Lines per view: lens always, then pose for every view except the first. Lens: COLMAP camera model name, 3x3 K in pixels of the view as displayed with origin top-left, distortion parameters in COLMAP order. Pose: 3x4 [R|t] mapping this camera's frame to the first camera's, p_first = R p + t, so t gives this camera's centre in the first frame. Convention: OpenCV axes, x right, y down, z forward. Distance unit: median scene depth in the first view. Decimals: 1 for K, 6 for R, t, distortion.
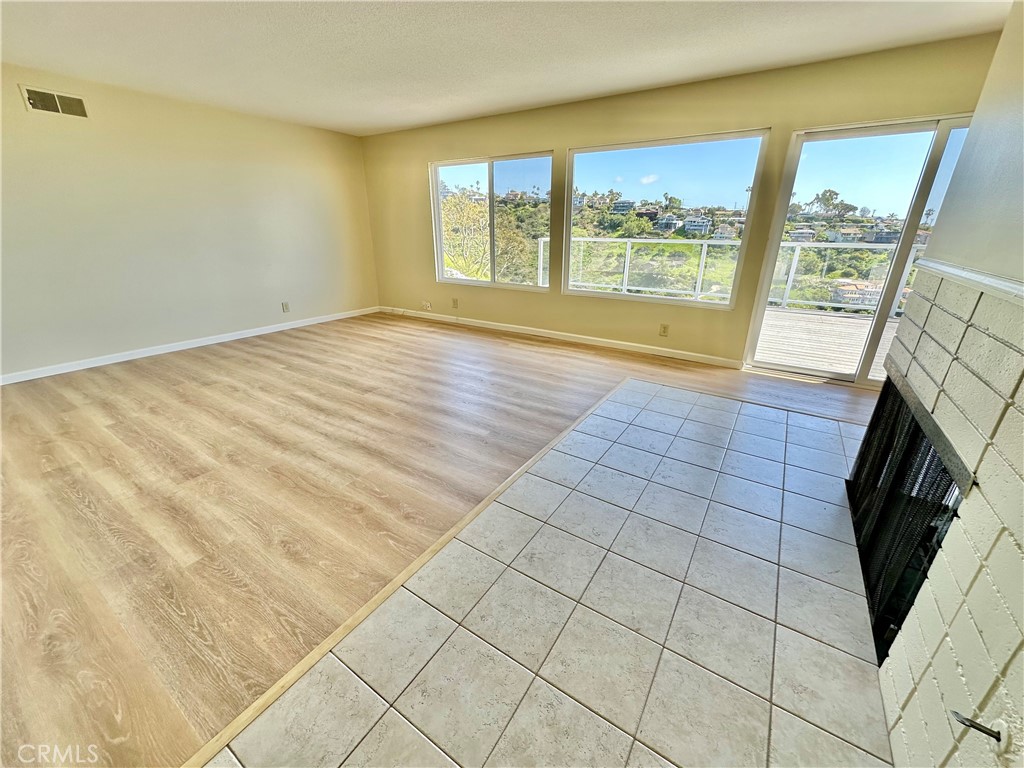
lens RADIAL K [[407.2, 0, 510.5], [0, 407.2, 388.9], [0, 0, 1]] dist [-0.002905, 0.000375]
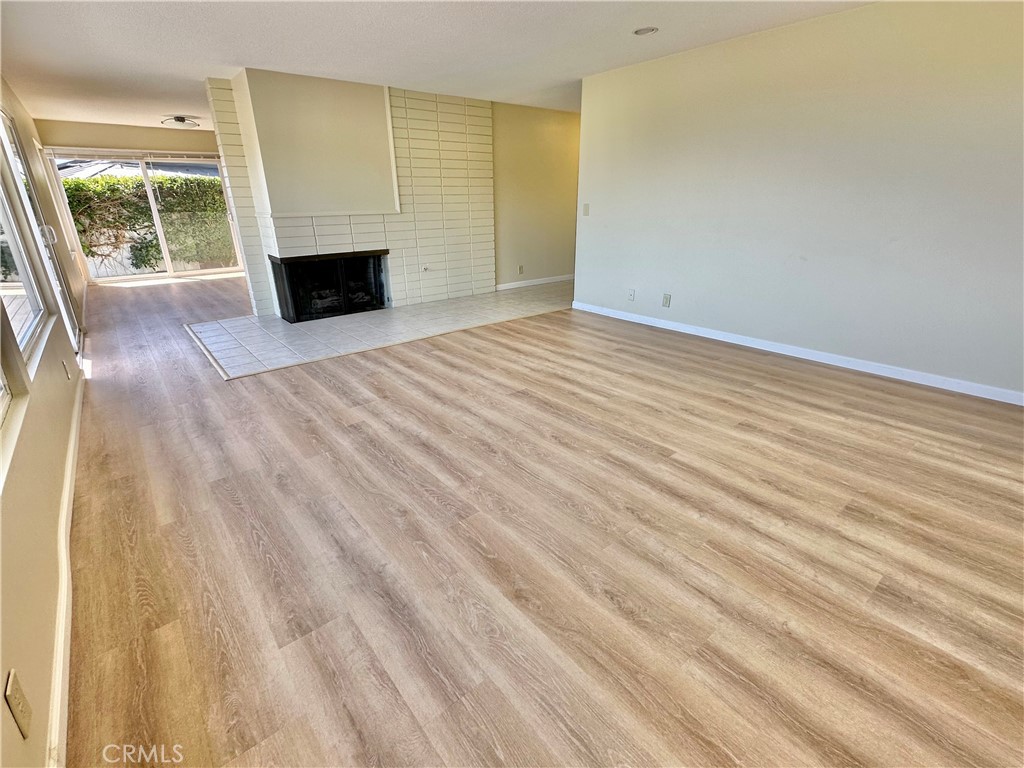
lens RADIAL K [[477.7, 0, 509.1], [0, 477.7, 380.7], [0, 0, 1]] dist [-0.006563, 0.000789]
pose [[-0.955473, -0.098868, 0.278021, -0.685833], [0.118161, 0.735160, 0.667516, -0.777340], [-0.270386, 0.670645, -0.690743, 1.916166]]
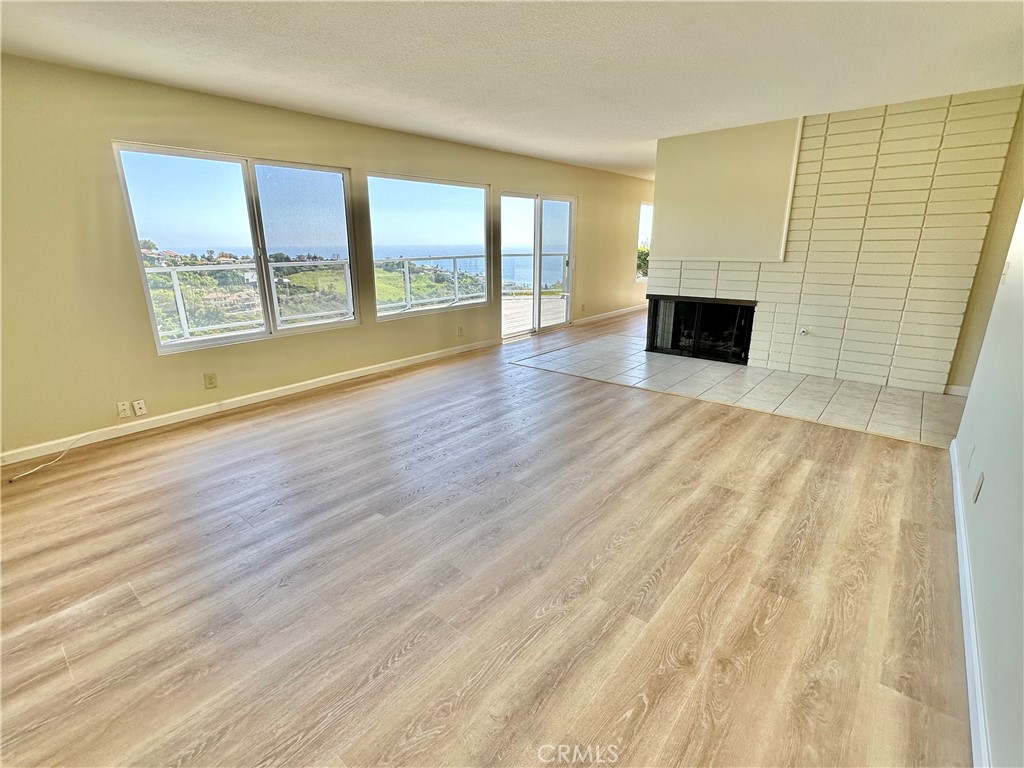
lens RADIAL K [[477.7, 0, 512.4], [0, 477.7, 389.6], [0, 0, 1]] dist [-0.006563, 0.000789]
pose [[0.119804, -0.296995, 0.947333, -1.436973], [0.381224, 0.894816, 0.232320, -0.373030], [-0.916687, 0.333314, 0.220424, 0.868614]]
